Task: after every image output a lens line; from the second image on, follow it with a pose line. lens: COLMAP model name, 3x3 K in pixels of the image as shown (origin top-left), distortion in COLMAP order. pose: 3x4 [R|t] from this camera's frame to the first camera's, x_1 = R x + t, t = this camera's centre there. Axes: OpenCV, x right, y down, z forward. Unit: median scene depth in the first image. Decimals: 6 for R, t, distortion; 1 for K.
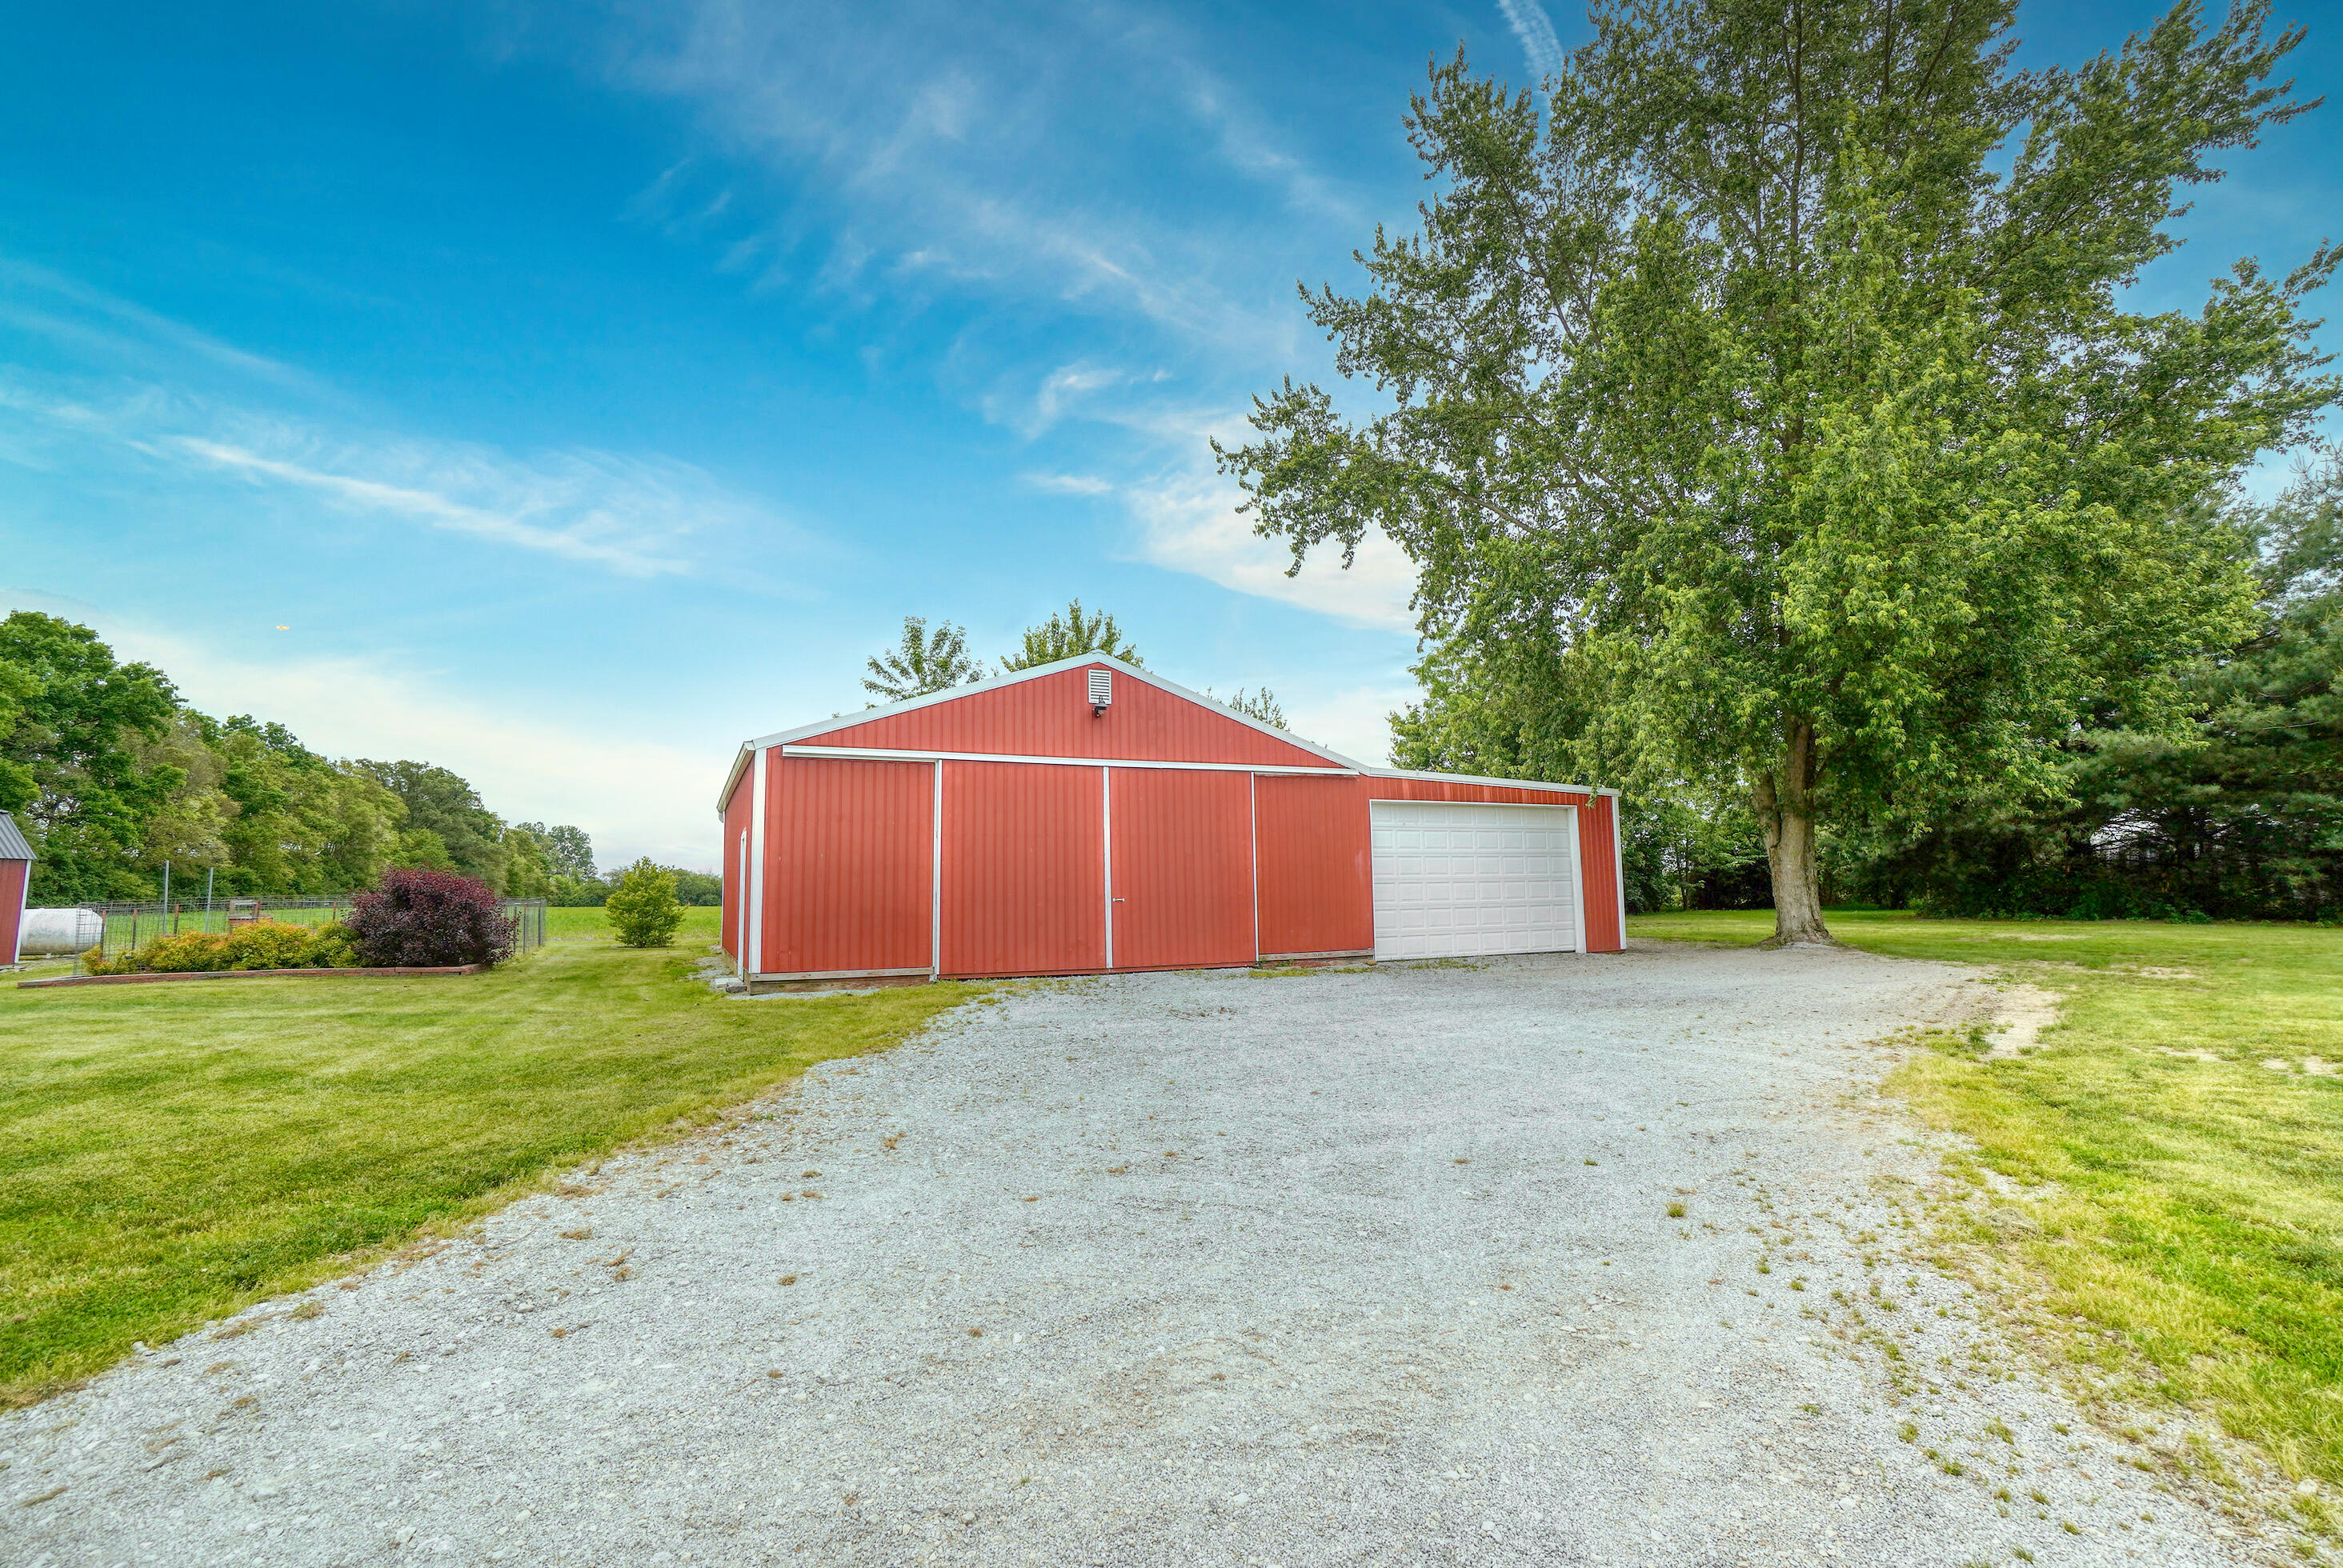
lens RADIAL K [[1061.3, 0, 1165.1], [0, 1061.3, 762.9], [0, 0, 1]] dist [-0.060415, 0.023834]
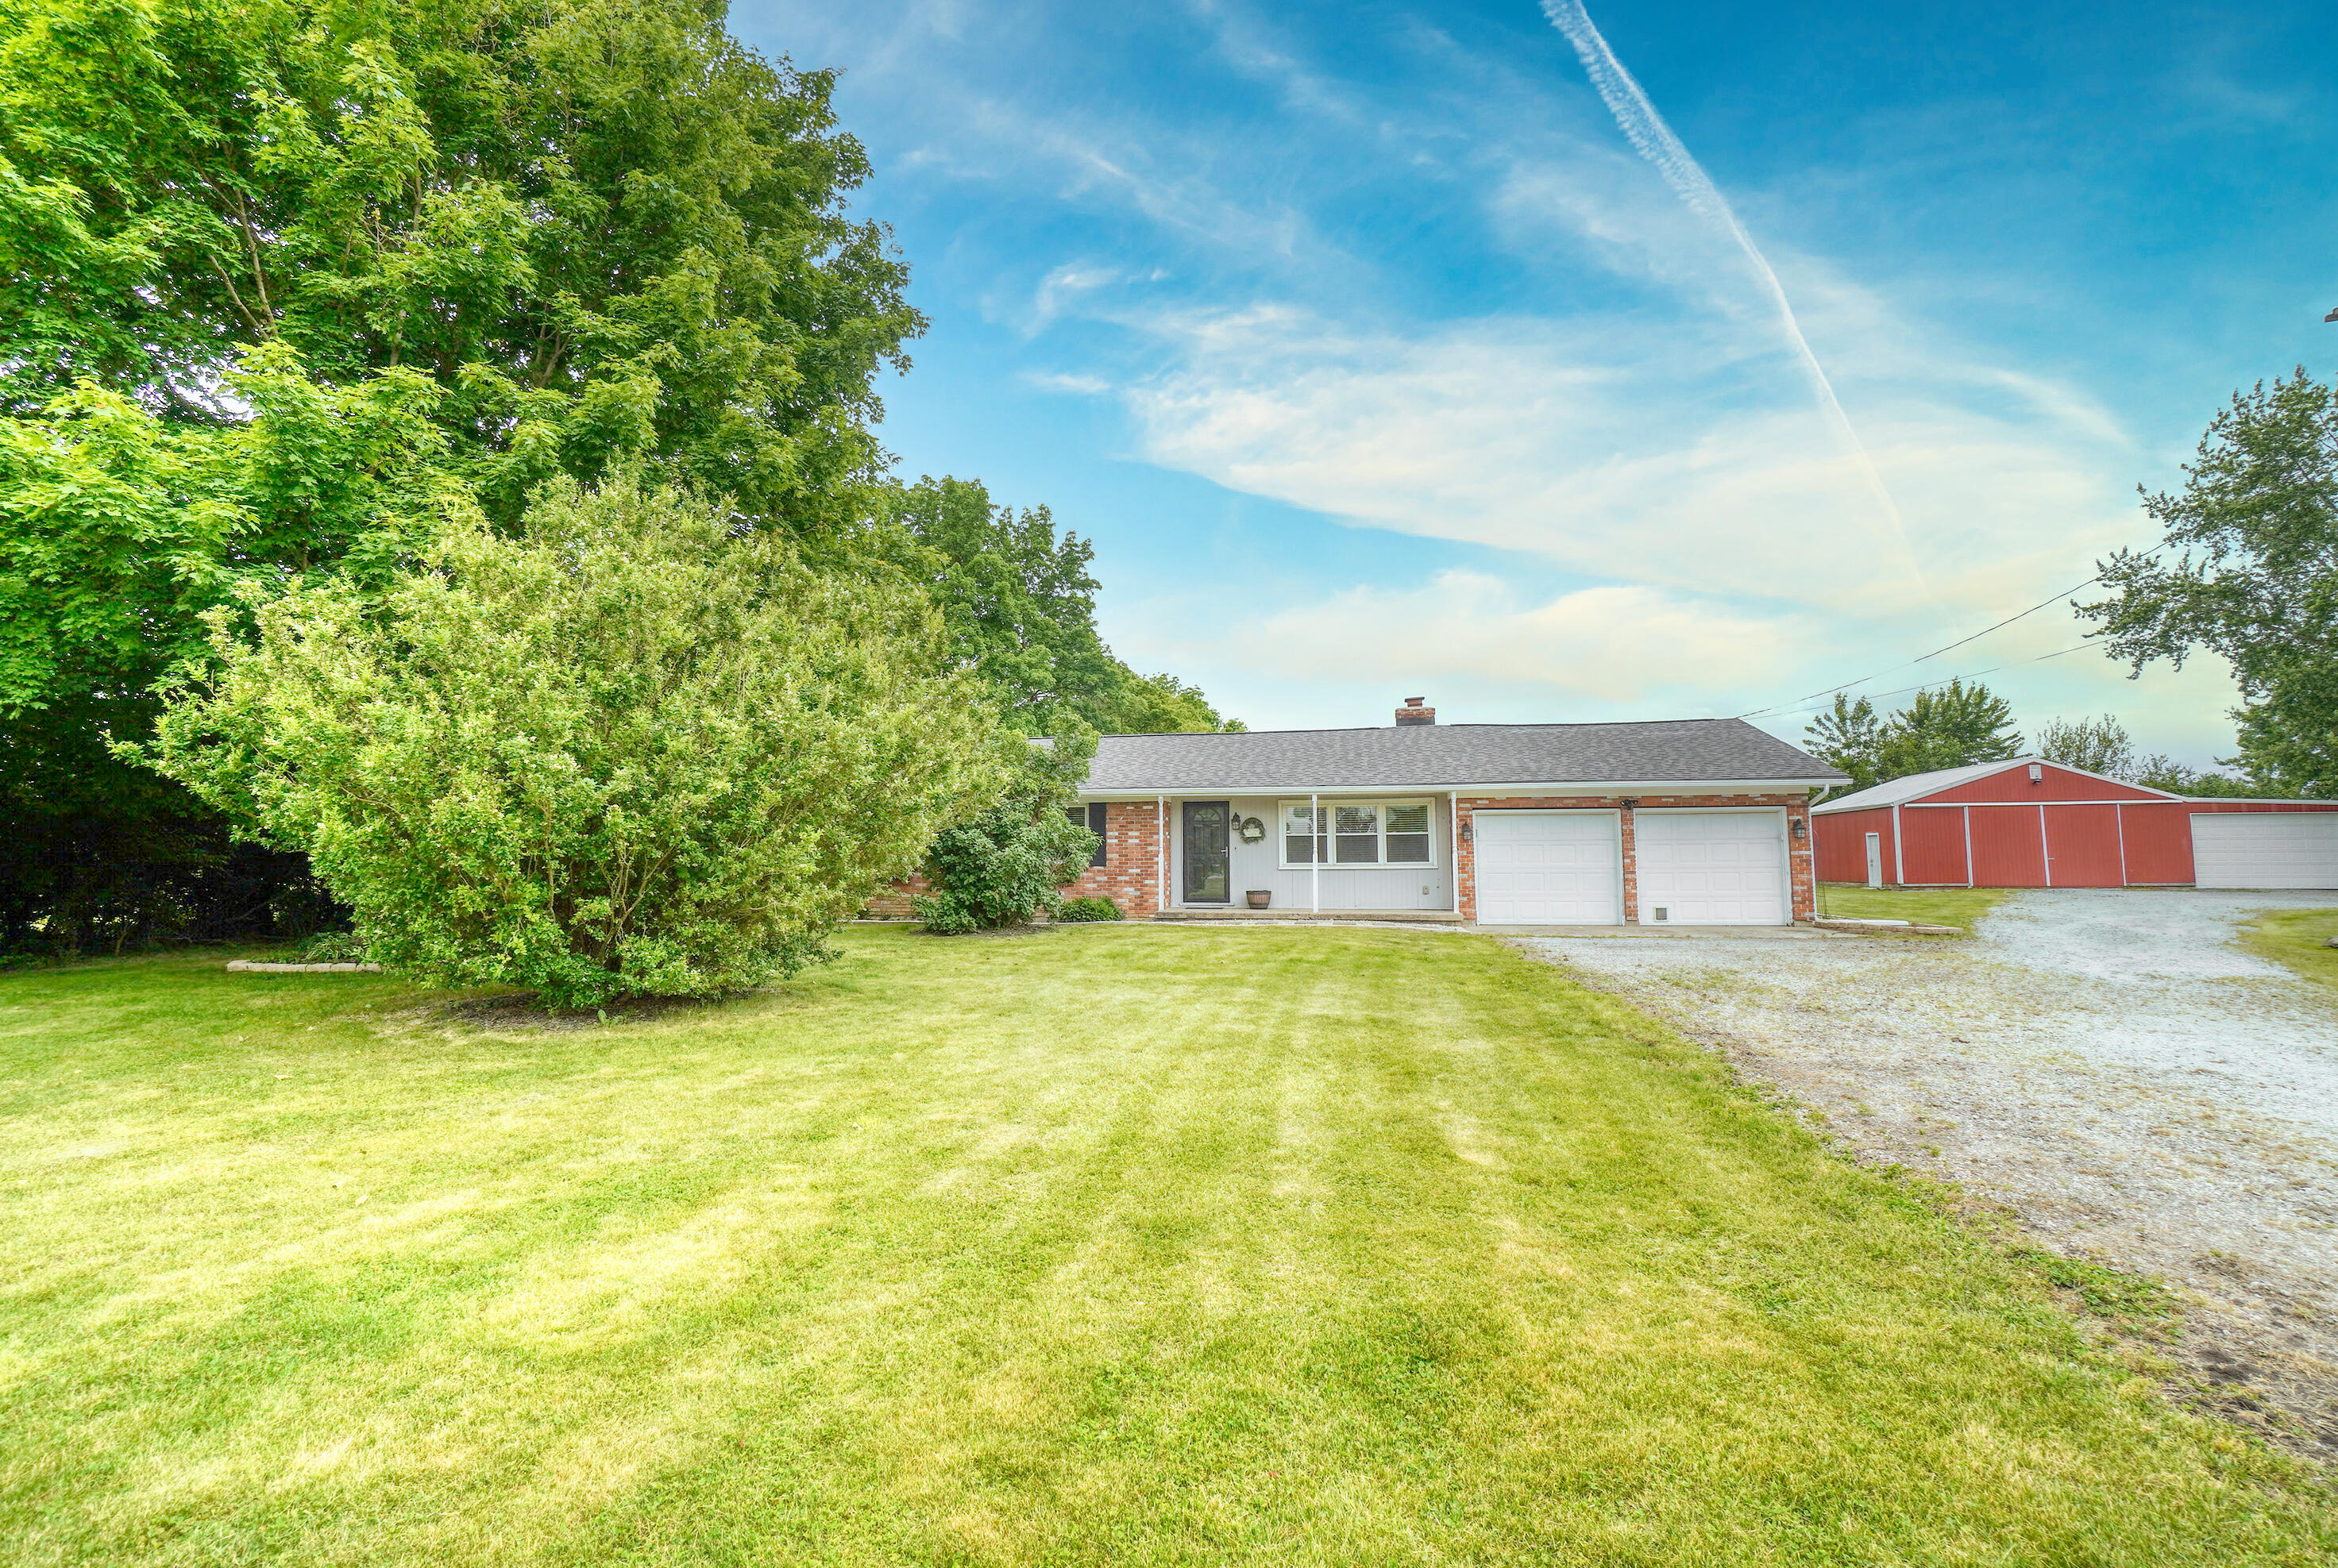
lens RADIAL K [[1059.1, 0, 1162.6], [0, 1059.1, 763.0], [0, 0, 1]] dist [-0.060415, 0.023834]
pose [[0.809359, -0.040667, -0.585904, -0.254046], [0.063300, 0.997829, 0.018184, -0.215482], [0.583892, -0.051805, 0.810176, -1.711905]]
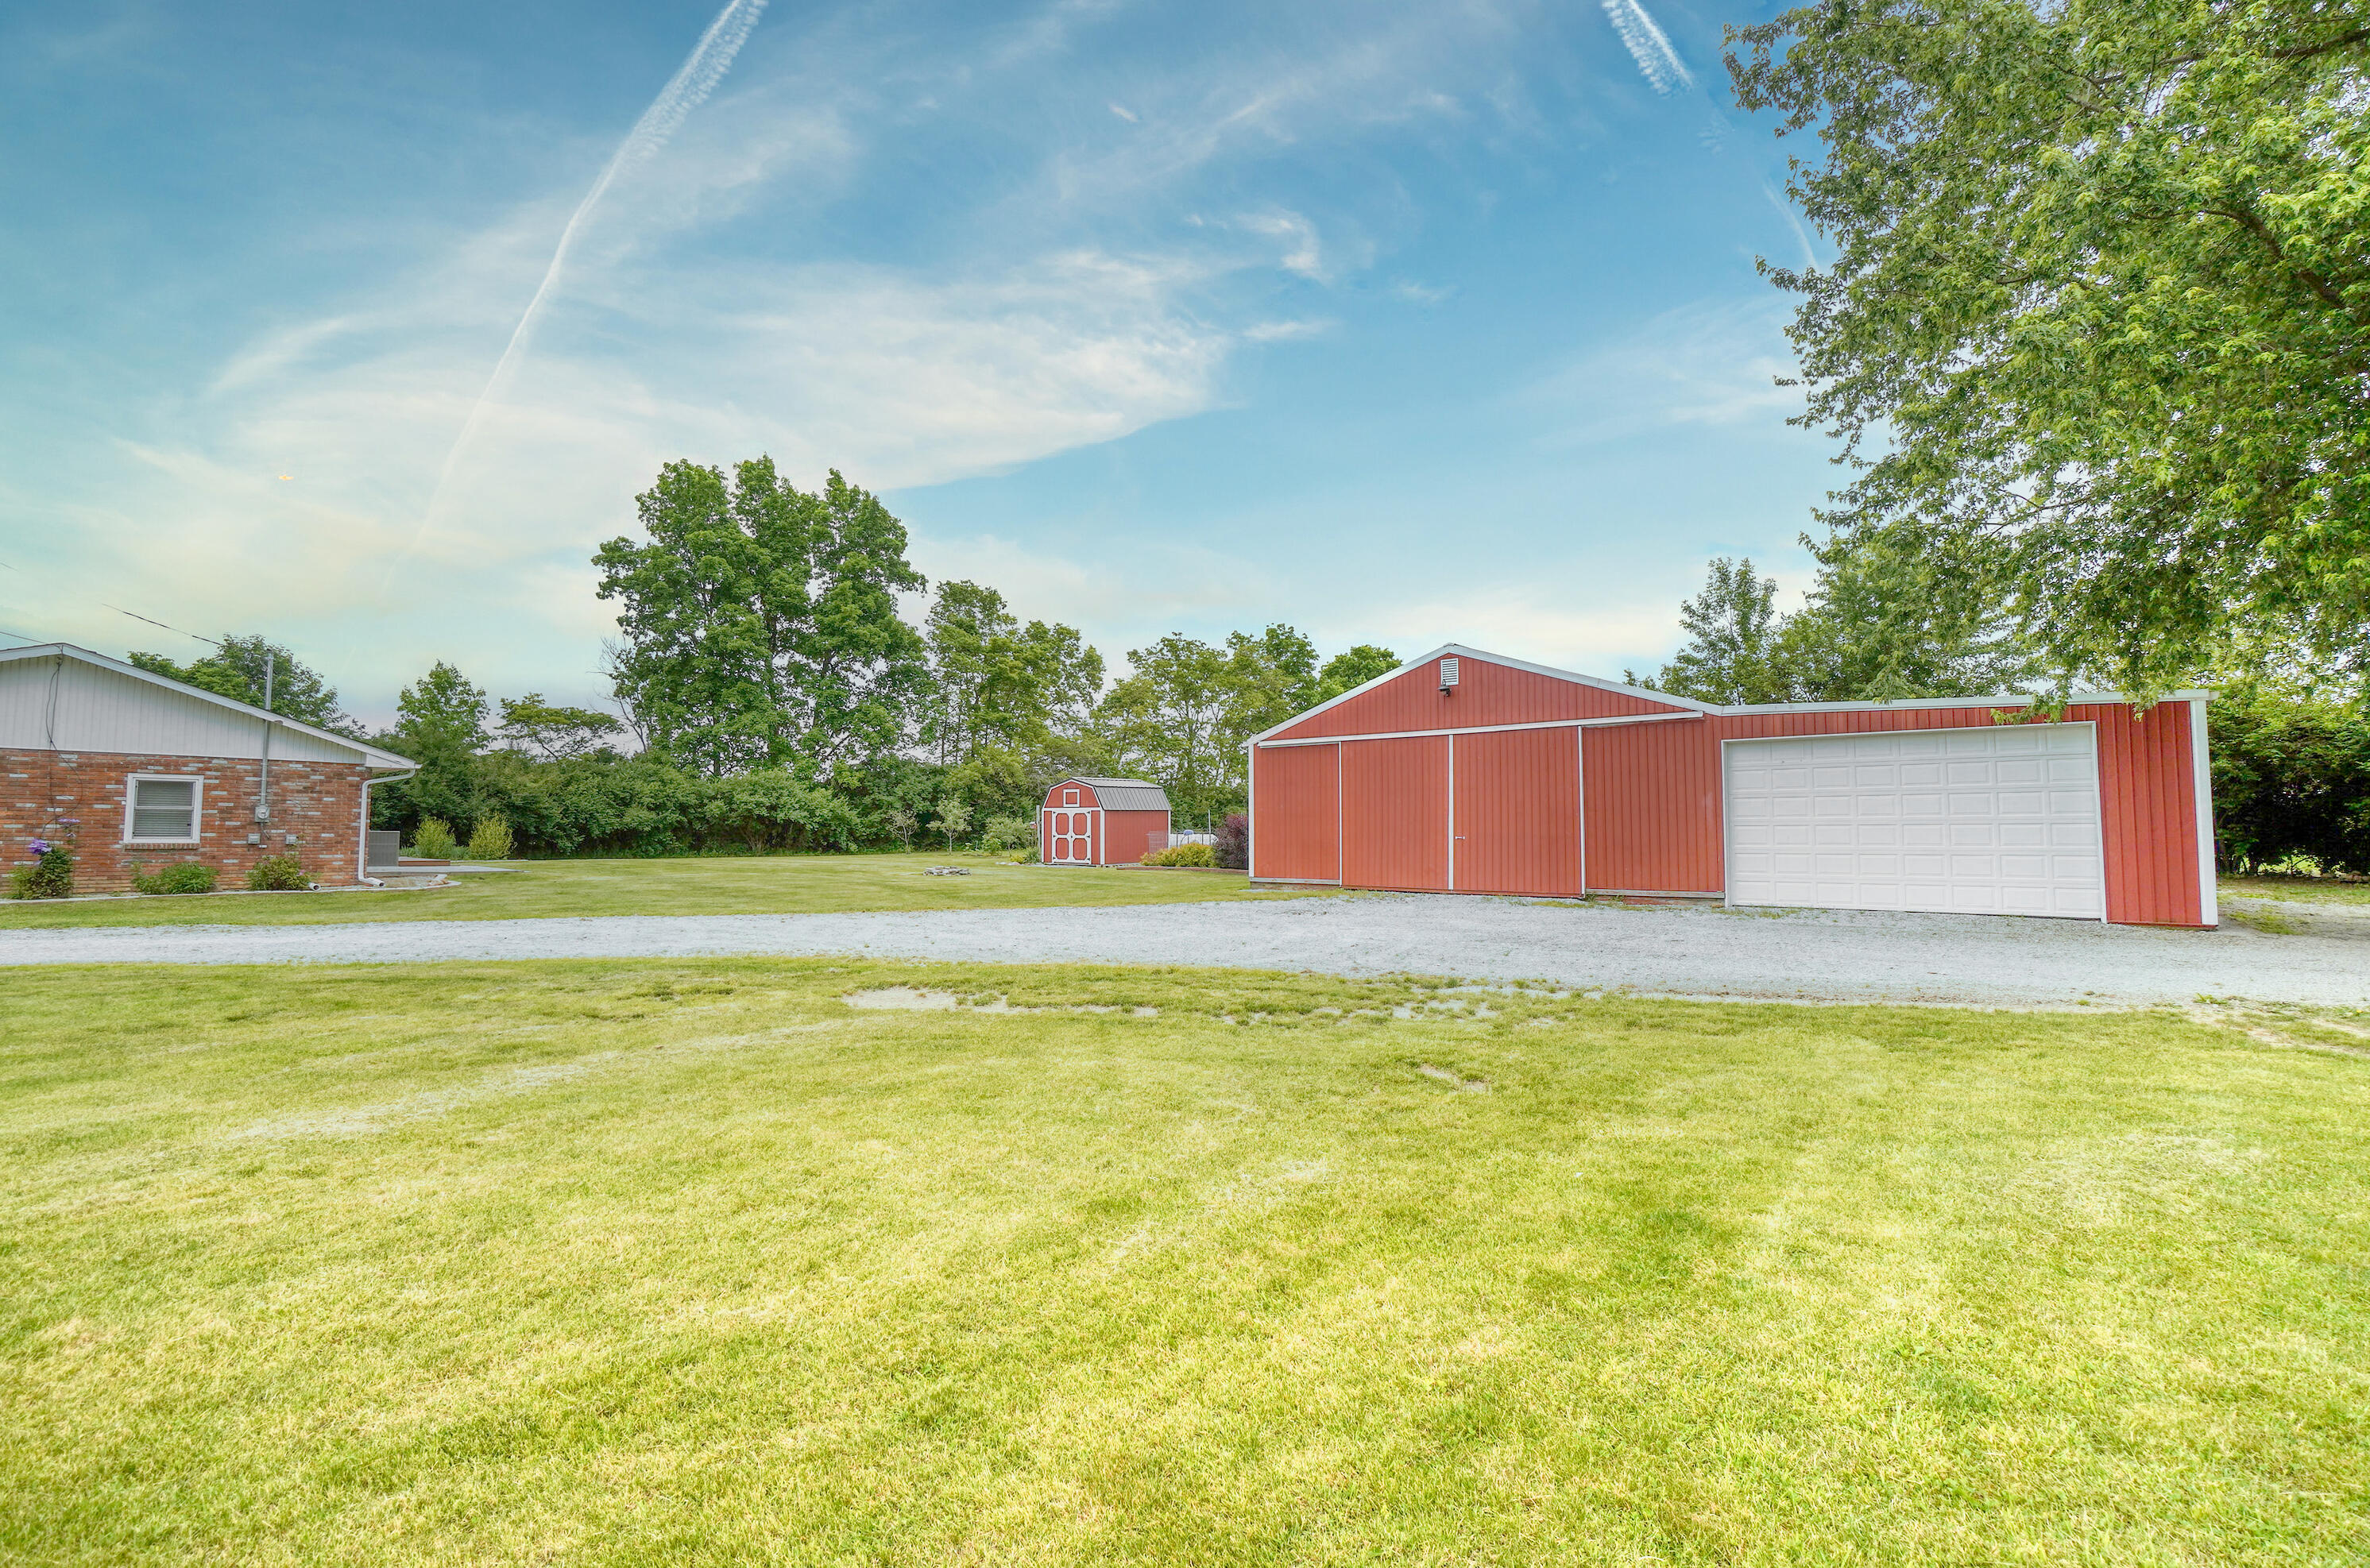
lens RADIAL K [[1068.3, 0, 1169.3], [0, 1068.3, 755.6], [0, 0, 1]] dist [-0.042944, -0.000467]
pose [[0.411761, -0.050267, -0.909904, 0.784544], [0.106782, 0.994260, -0.006605, 0.000187], [0.905014, -0.094442, 0.414766, 0.120670]]
